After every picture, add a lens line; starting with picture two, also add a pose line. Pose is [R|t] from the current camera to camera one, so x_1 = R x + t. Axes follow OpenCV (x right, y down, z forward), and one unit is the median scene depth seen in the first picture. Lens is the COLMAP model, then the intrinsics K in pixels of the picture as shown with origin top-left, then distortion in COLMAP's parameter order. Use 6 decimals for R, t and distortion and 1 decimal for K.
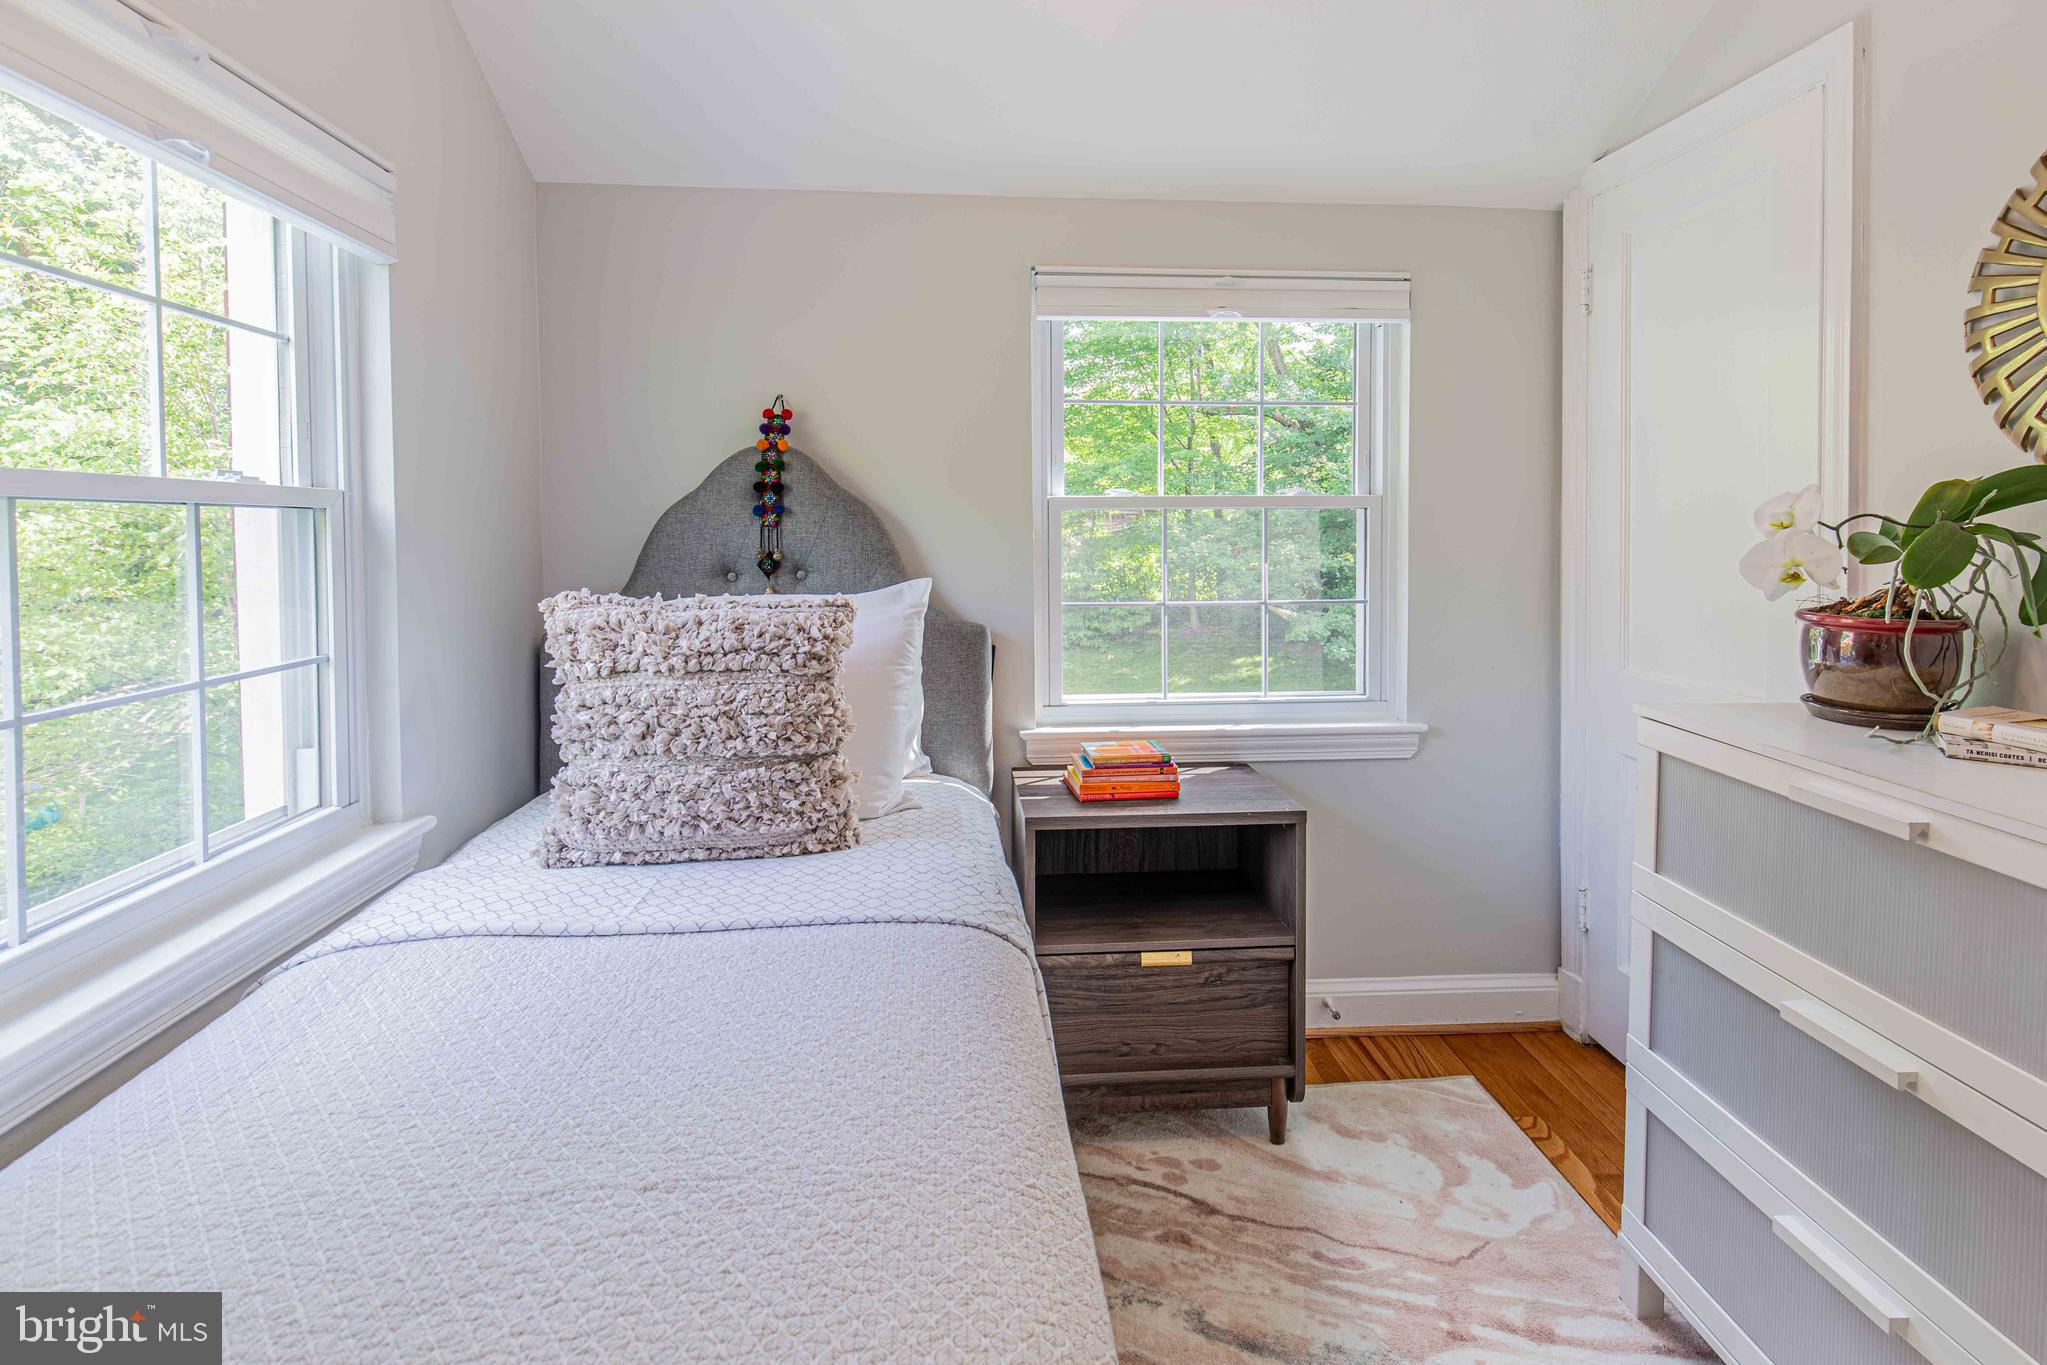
lens RADIAL K [[941.3, 0, 1021.9], [0, 941.3, 639.4], [0, 0, 1]] dist [0.000617, 0.000041]
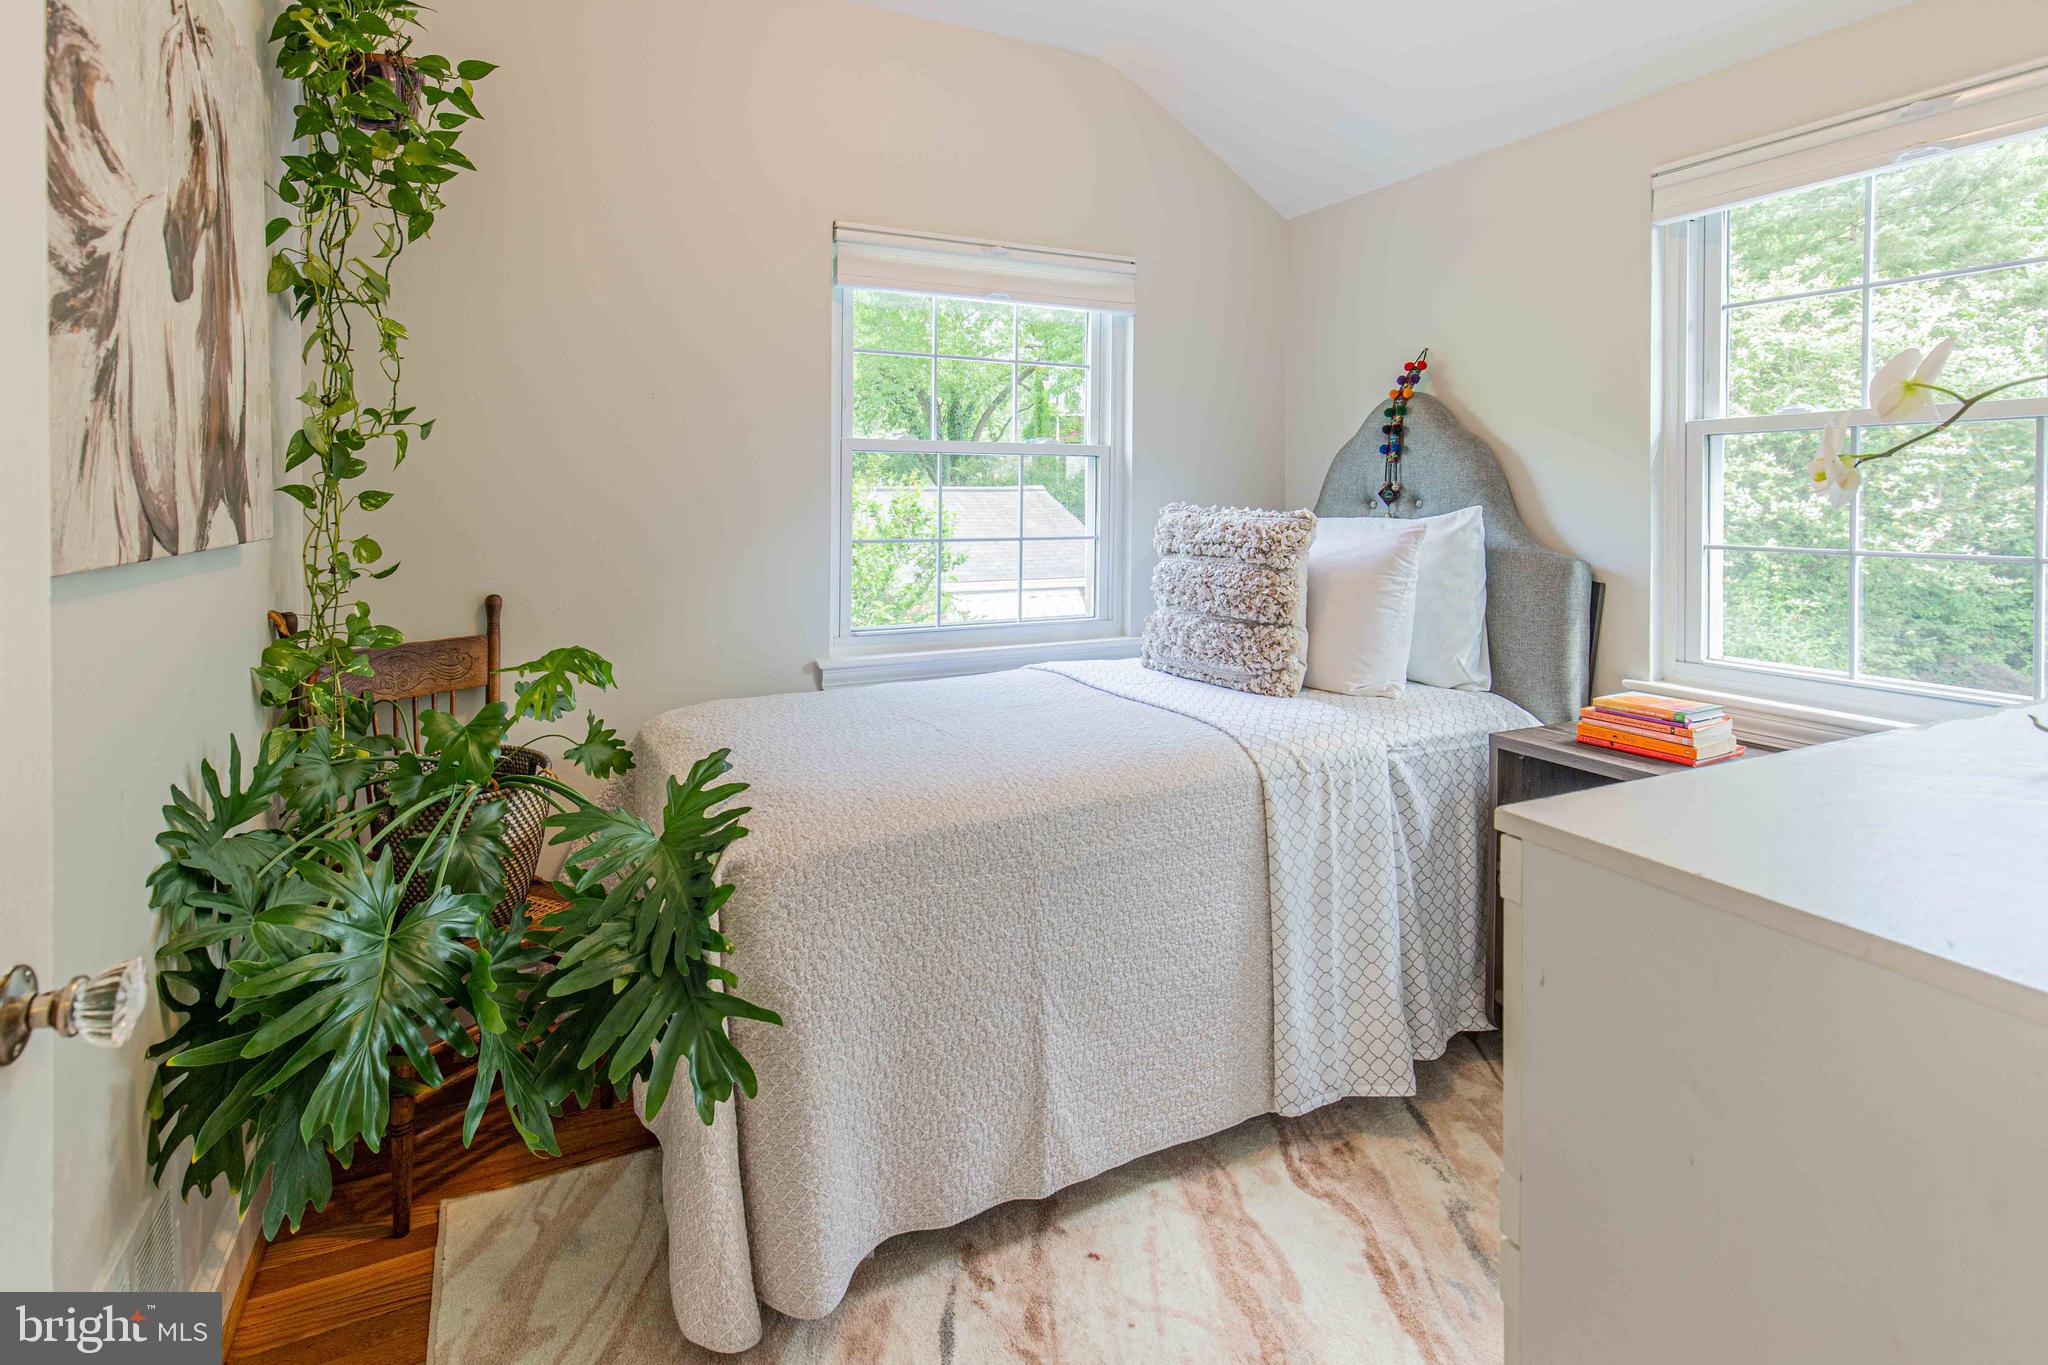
lens RADIAL K [[993.3, 0, 1024.0], [0, 993.3, 682.5], [0, 0, 1]] dist [0.000261, -0.000189]
pose [[0.377452, 0.171401, -0.910028, 0.774482], [-0.107539, 0.984185, 0.140765, 0.030386], [0.919764, 0.044732, 0.389915, 0.077556]]
